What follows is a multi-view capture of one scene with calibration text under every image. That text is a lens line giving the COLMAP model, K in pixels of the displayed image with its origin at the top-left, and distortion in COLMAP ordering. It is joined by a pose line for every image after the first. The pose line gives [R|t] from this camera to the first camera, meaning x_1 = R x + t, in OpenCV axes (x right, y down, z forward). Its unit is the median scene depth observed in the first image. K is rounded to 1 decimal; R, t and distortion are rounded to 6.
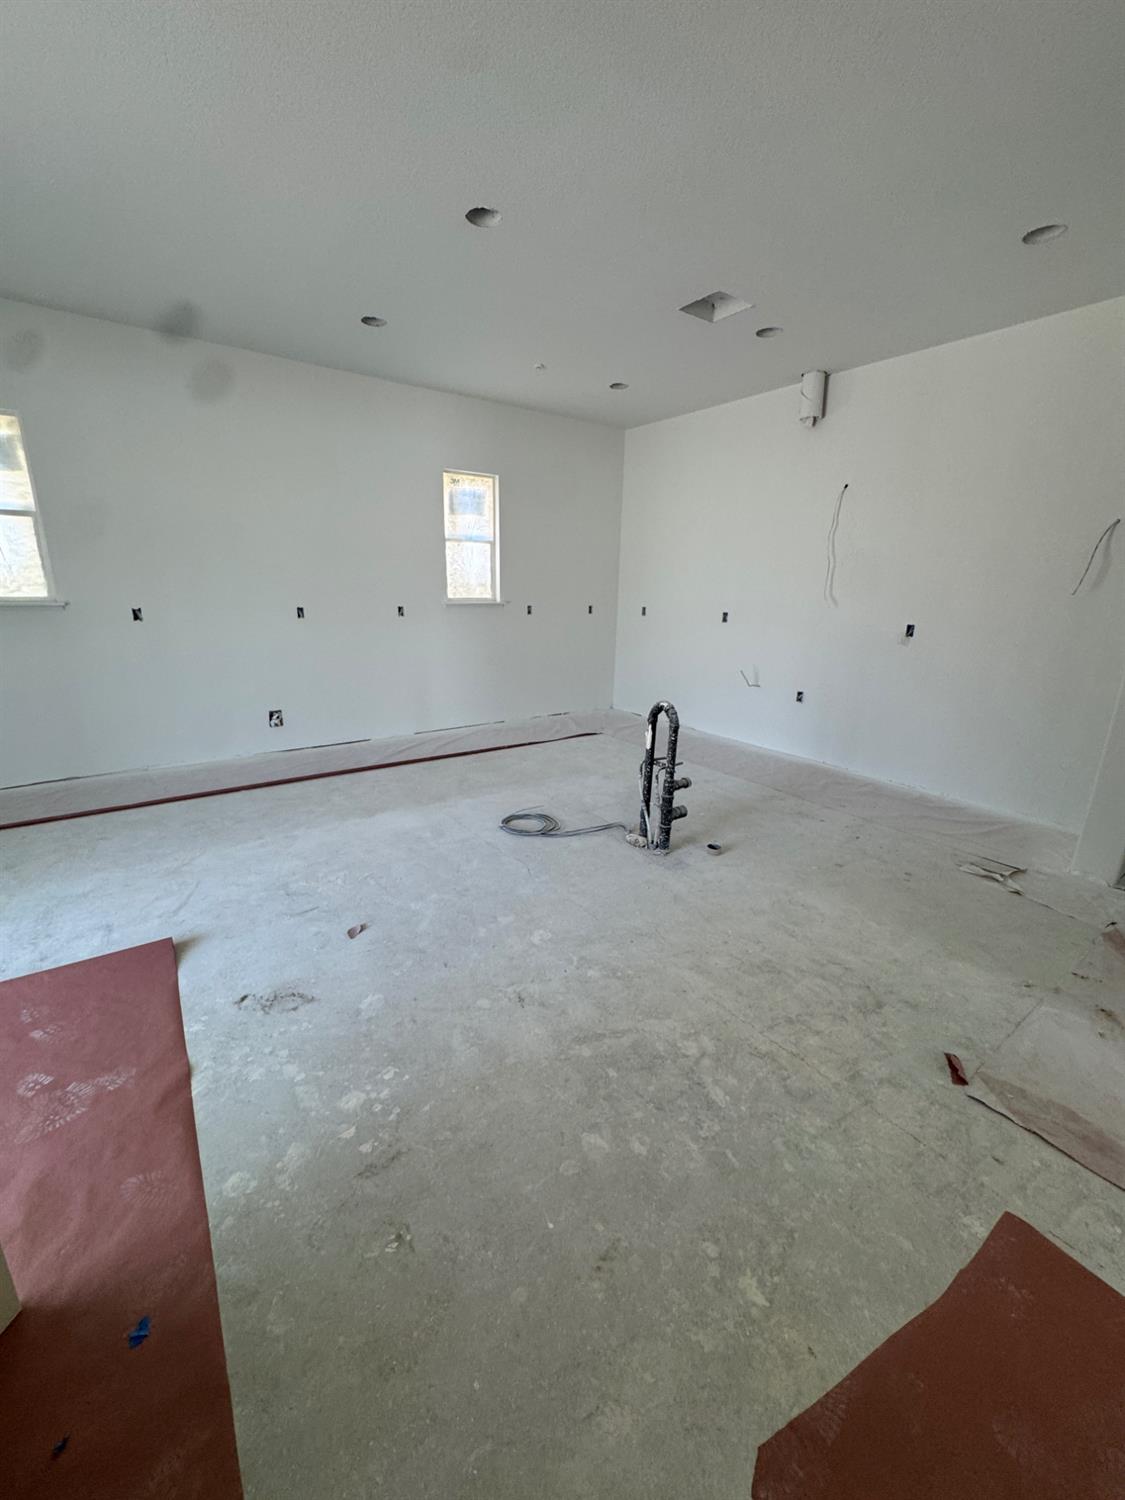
lens RADIAL K [[603.5, 0, 560.2], [0, 603.5, 749.4], [0, 0, 1]] dist [-0.000510, -0.000054]
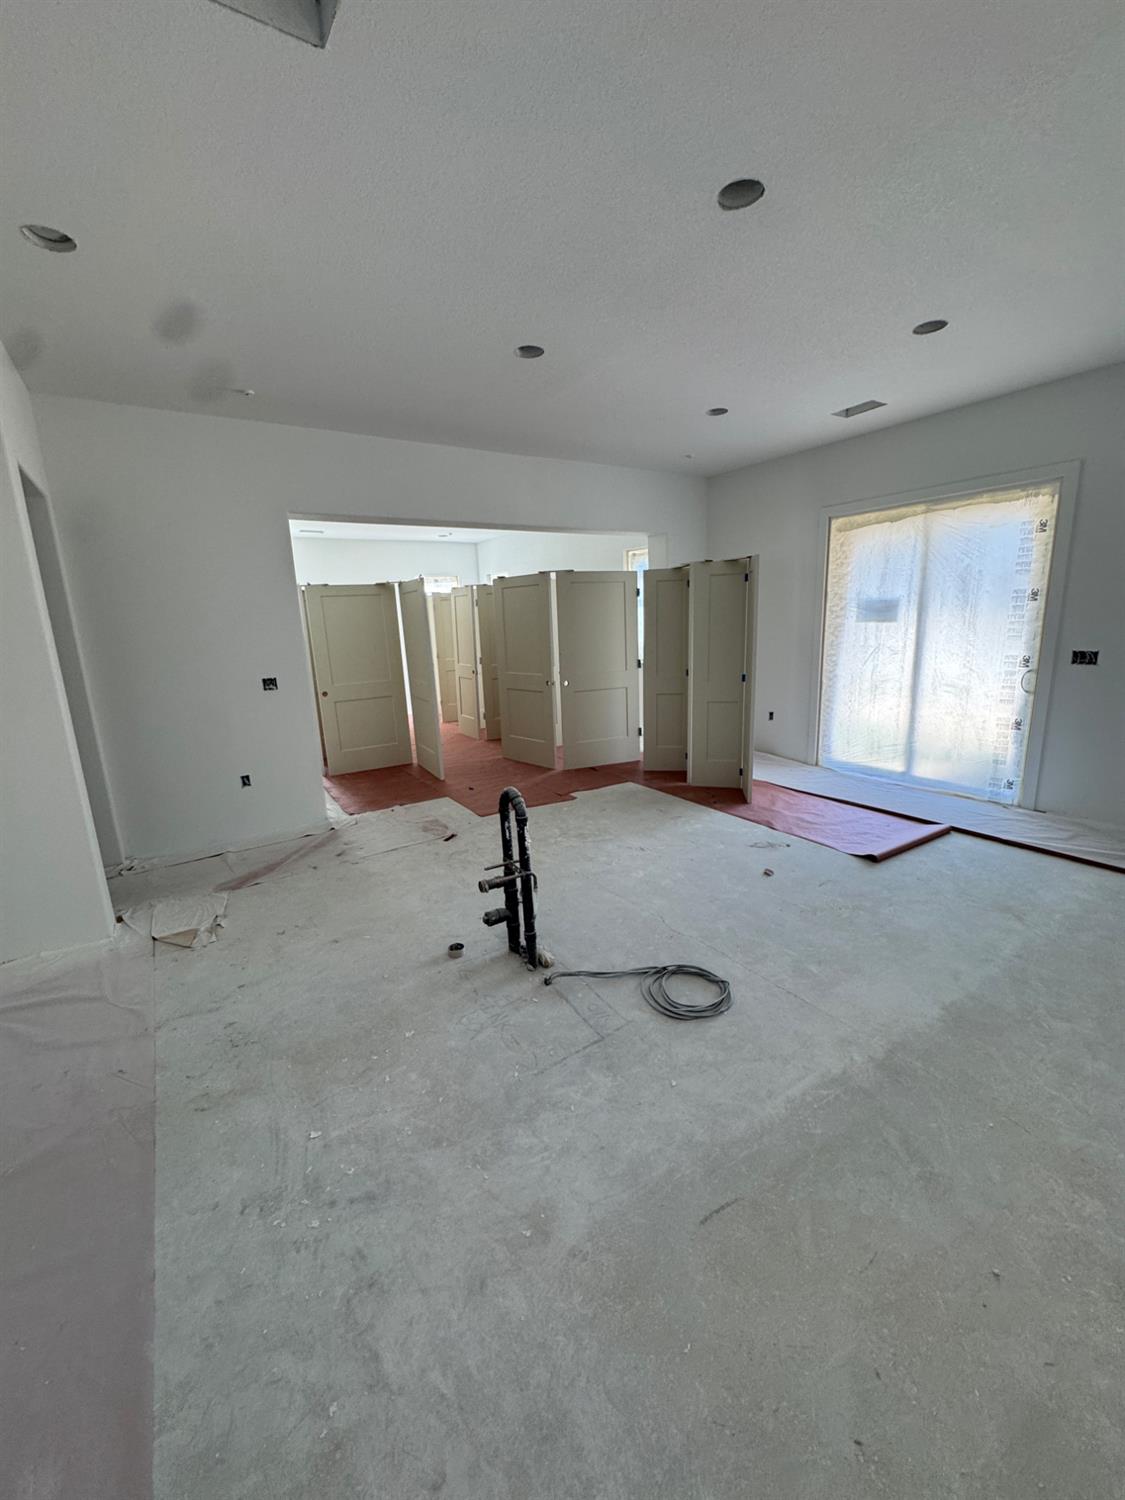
lens RADIAL K [[603.5, 0, 560.2], [0, 603.5, 749.4], [0, 0, 1]] dist [-0.000510, -0.000054]
pose [[-0.998876, 0.006979, 0.046874, 0.082428], [0.028387, 0.880139, 0.473866, -0.632068], [-0.037948, 0.474664, -0.879349, 2.082374]]
